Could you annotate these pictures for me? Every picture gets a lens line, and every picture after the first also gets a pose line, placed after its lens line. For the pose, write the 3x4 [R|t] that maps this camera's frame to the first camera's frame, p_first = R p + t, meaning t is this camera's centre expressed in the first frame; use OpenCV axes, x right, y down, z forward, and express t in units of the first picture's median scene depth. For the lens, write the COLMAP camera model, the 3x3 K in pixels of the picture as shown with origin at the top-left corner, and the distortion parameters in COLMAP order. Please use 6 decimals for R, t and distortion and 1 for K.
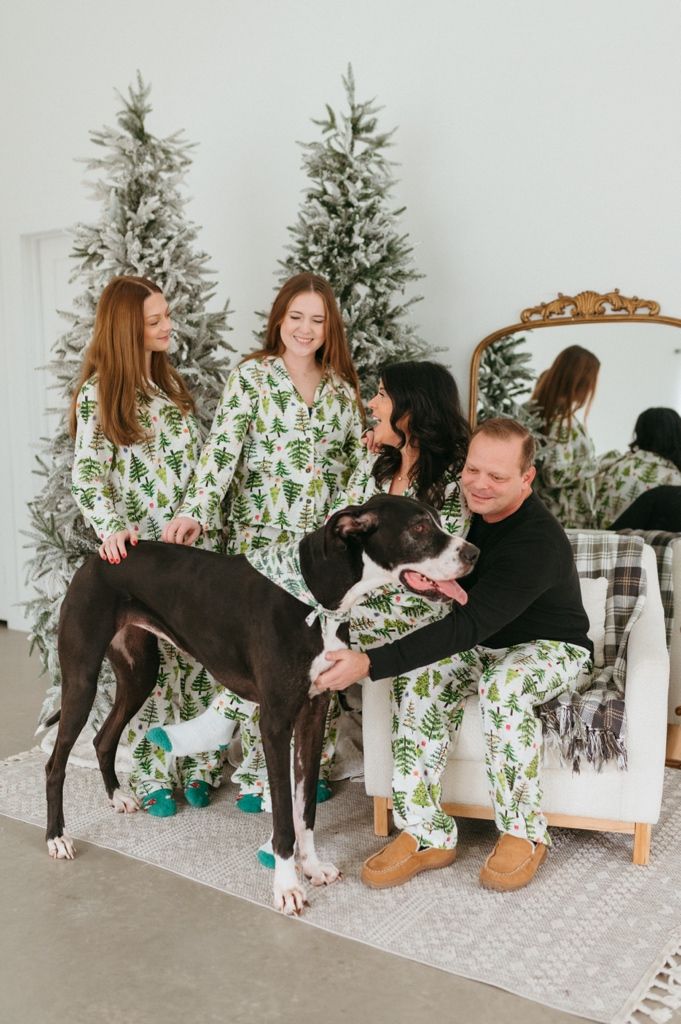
lens RADIAL K [[991.8, 0, 340.2], [0, 991.8, 533.7], [0, 0, 1]] dist [-0.004978, 0.005931]
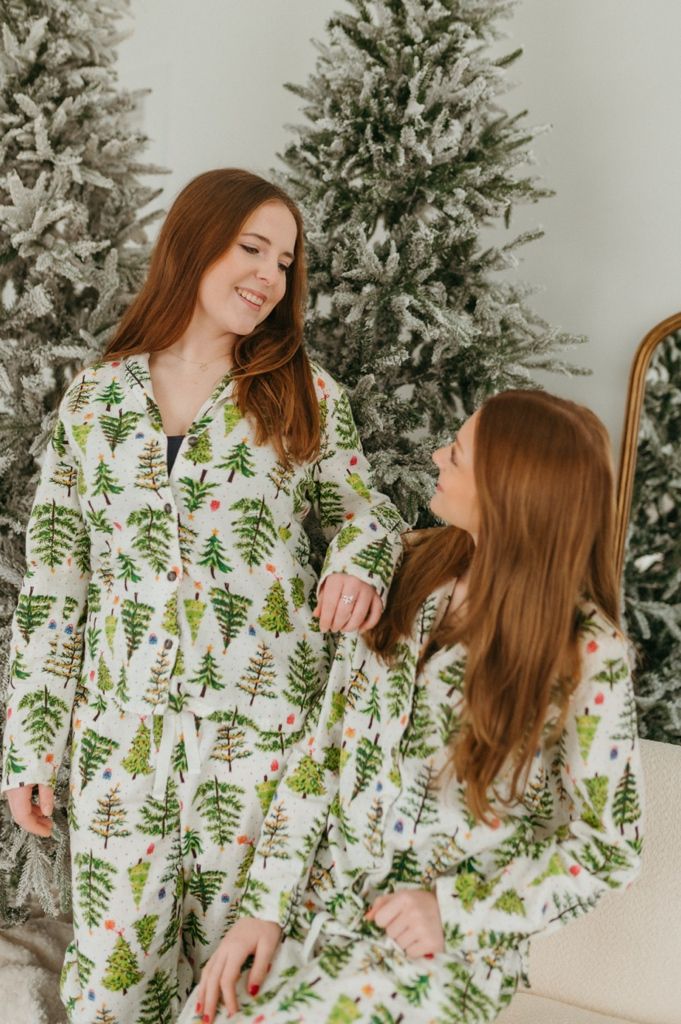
lens RADIAL K [[1075.5, 0, 353.9], [0, 1075.5, 512.7], [0, 0, 1]] dist [0.000120, -0.011415]
pose [[0.987677, 0.080974, -0.133933, 0.075168], [-0.081585, 0.996666, 0.000933, -0.091574], [0.133562, 0.010006, 0.990990, 0.456962]]
